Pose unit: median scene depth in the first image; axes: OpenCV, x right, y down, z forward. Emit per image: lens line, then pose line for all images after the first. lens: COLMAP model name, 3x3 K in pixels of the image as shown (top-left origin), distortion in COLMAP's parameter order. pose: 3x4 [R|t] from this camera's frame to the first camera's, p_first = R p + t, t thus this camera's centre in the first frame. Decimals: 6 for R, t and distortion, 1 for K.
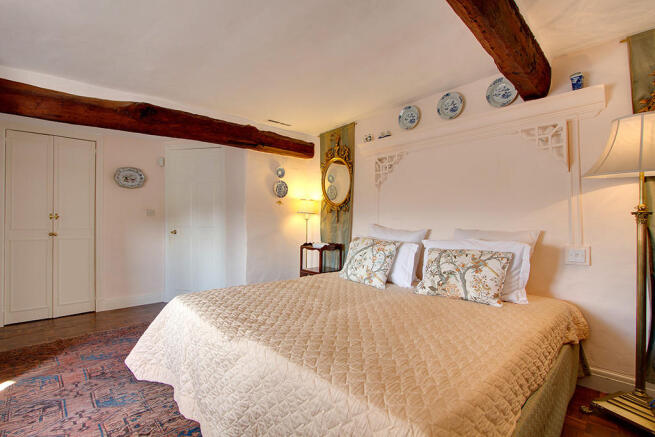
lens RADIAL K [[293.4, 0, 325.0], [0, 293.4, 220.0], [0, 0, 1]] dist [-0.001824, -0.000349]
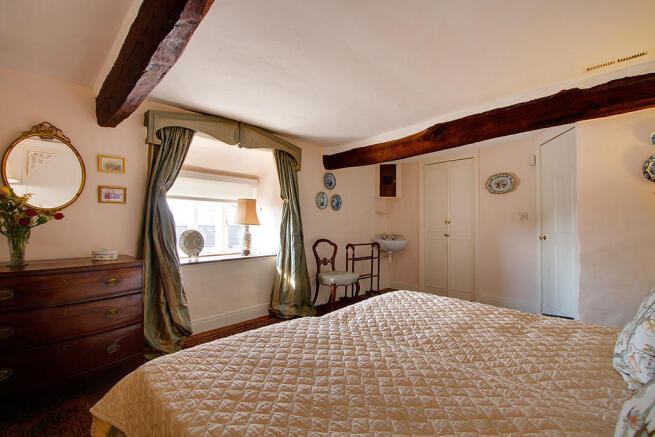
lens RADIAL K [[293.4, 0, 325.0], [0, 293.4, 220.0], [0, 0, 1]] dist [-0.001824, -0.000349]
pose [[0.059630, -0.012304, -0.998145, 0.388280], [0.004862, 0.999916, -0.012036, -0.006683], [0.998209, -0.004136, 0.059684, 0.369535]]
